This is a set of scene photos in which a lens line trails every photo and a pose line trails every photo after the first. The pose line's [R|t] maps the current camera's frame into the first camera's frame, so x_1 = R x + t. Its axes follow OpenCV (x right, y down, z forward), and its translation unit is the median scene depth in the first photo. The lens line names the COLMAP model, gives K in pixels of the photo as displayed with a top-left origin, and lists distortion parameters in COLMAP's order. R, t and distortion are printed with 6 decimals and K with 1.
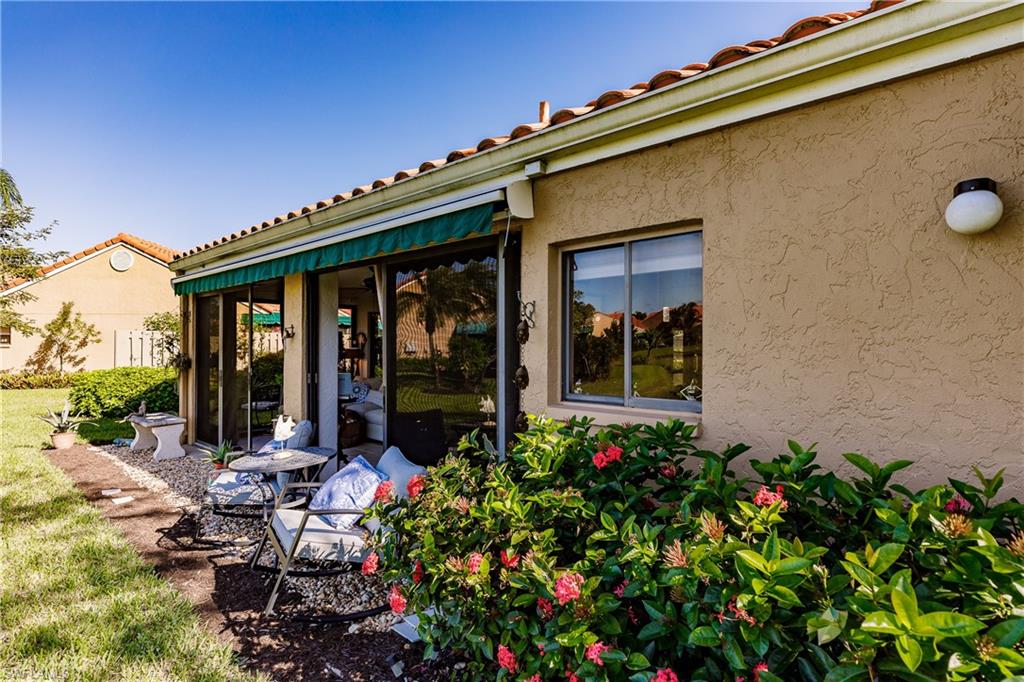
lens RADIAL K [[538.2, 0, 512.0], [0, 538.2, 341.0], [0, 0, 1]] dist [0.003471, 0.001270]
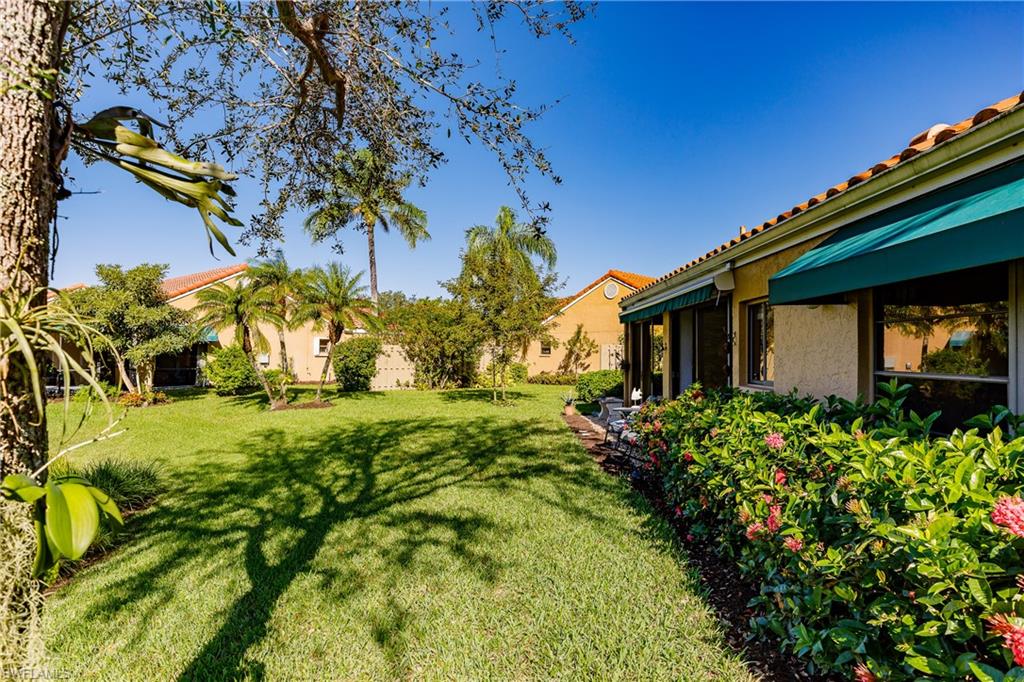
lens RADIAL K [[595.1, 0, 500.1], [0, 595.1, 337.6], [0, 0, 1]] dist [0.005115, 0.001069]
pose [[0.667794, -0.008159, -0.744302, 0.286296], [-0.014555, 0.999606, -0.024017, 0.003363], [0.744204, 0.026872, 0.667411, -0.282841]]
